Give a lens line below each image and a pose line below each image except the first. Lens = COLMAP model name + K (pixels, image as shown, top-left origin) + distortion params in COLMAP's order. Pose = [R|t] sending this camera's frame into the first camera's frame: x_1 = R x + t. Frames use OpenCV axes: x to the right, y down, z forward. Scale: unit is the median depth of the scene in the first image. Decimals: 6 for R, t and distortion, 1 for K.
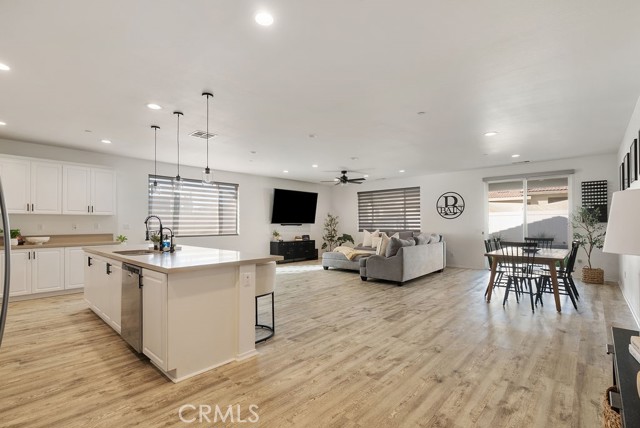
lens RADIAL K [[298.9, 0, 318.4], [0, 298.9, 221.0], [0, 0, 1]] dist [-0.000254, 0.002013]
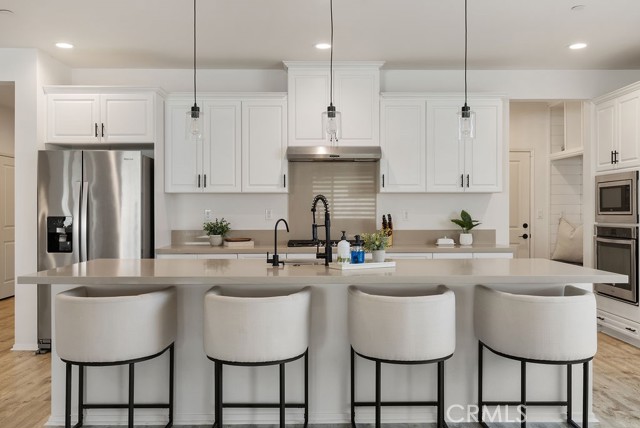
lens RADIAL K [[578.7, 0, 318.4], [0, 578.7, 211.6], [0, 0, 1]] dist [0.019933, -0.009273]
pose [[-0.736221, 0.004756, -0.676724, 0.082579], [0.009227, 0.999953, -0.003010, 0.006696], [0.676678, -0.008460, -0.736230, 0.974751]]
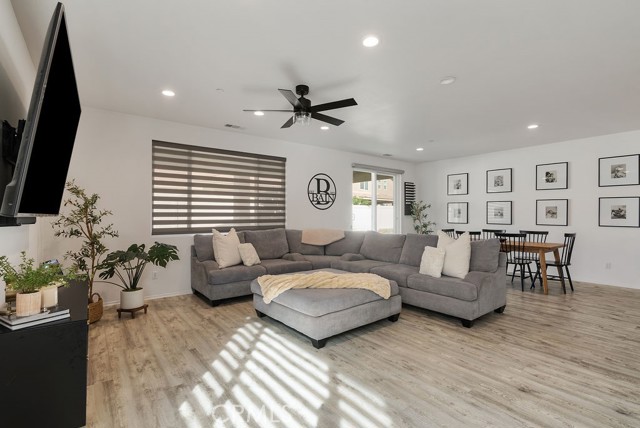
lens RADIAL K [[298.9, 0, 324.1], [0, 298.9, 212.7], [0, 0, 1]] dist [-0.000254, 0.002013]
pose [[0.169679, 0.009619, 0.985452, -0.392547], [-0.011630, 0.999902, -0.007758, 0.009040], [-0.985431, -0.010145, 0.169774, 1.151007]]
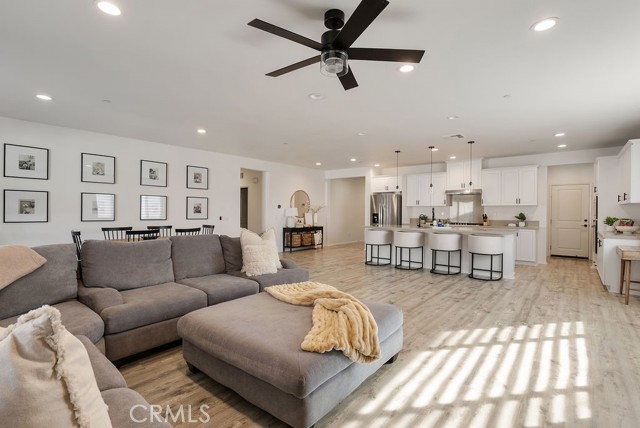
lens RADIAL K [[298.9, 0, 316.3], [0, 298.9, 214.0], [0, 0, 1]] dist [-0.000254, 0.002013]
pose [[-0.999885, -0.003372, -0.014761, 0.118382], [-0.003401, 0.999992, 0.001961, 0.009781], [0.014754, 0.002011, -0.999889, 1.600608]]
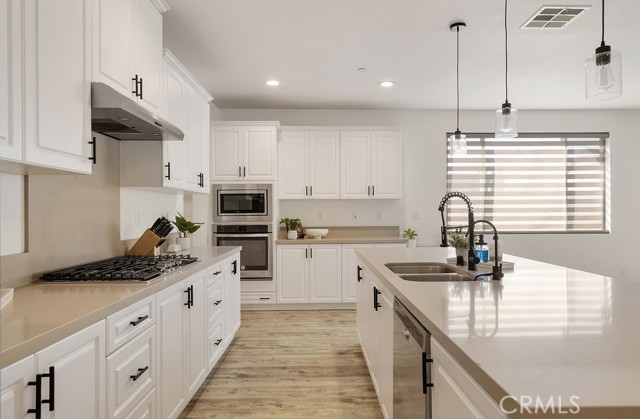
lens RADIAL K [[405.7, 0, 324.3], [0, 405.7, 212.4], [0, 0, 1]] dist [-0.005806, -0.000238]
pose [[0.688887, -0.001114, -0.724868, -0.131468], [0.009877, 0.999920, 0.007850, 0.002388], [0.724802, -0.012567, 0.688843, 0.232886]]
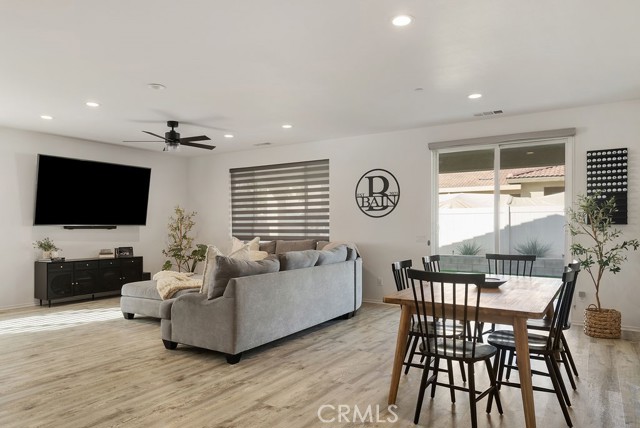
lens RADIAL K [[431.5, 0, 321.7], [0, 431.5, 226.9], [0, 0, 1]] dist [0.015067, 0.000839]
pose [[0.985751, 0.001415, 0.168206, 0.271637], [-0.003569, 0.999915, 0.012502, 0.001465], [-0.168174, -0.012924, 0.985673, 0.300794]]
